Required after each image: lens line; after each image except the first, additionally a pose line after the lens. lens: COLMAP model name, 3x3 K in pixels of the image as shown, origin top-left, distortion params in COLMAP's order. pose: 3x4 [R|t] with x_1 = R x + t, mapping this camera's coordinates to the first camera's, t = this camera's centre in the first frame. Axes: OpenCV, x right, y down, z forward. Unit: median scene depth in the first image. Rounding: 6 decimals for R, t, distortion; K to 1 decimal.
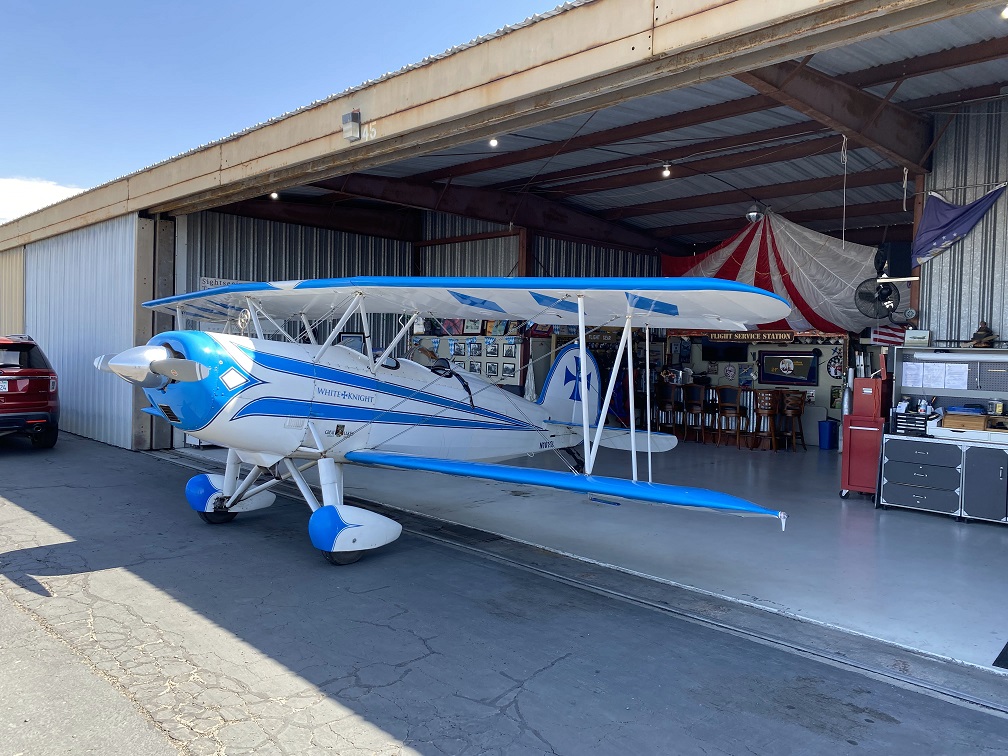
lens RADIAL K [[758.3, 0, 504.5], [0, 758.3, 370.6], [0, 0, 1]] dist [-0.000402, -0.002640]
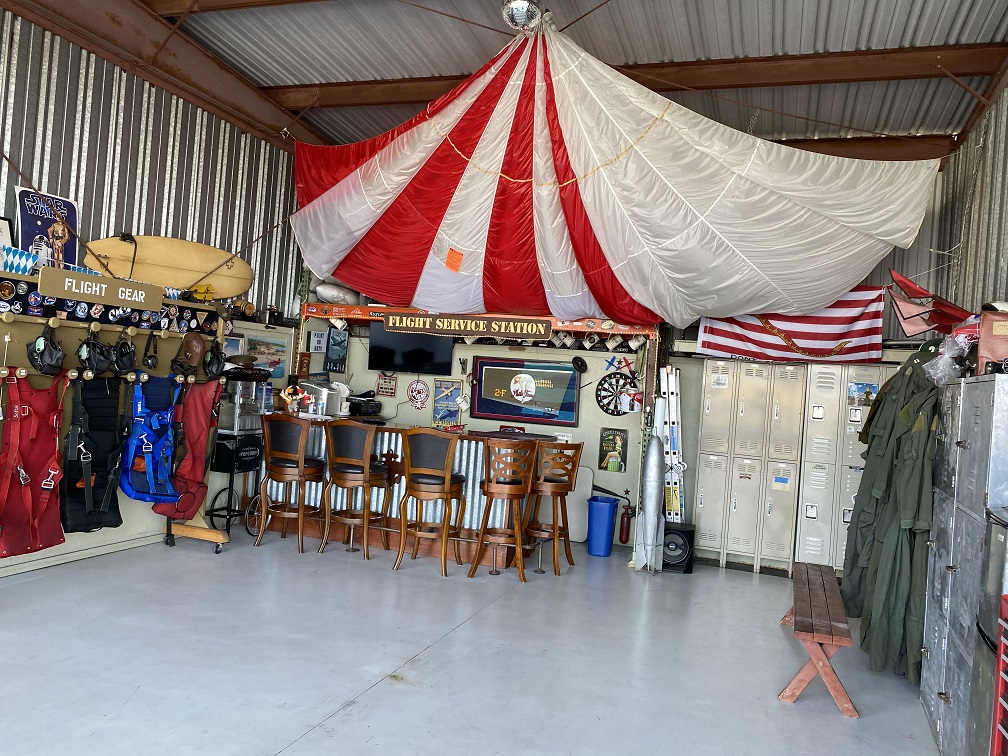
lens RADIAL K [[758.3, 0, 504.5], [0, 758.3, 370.6], [0, 0, 1]] dist [-0.000402, -0.002640]
pose [[0.900693, 0.051018, 0.431450, 0.132158], [-0.044705, 0.998693, -0.024767, -0.004101], [-0.432150, 0.003020, 0.901797, 0.537033]]
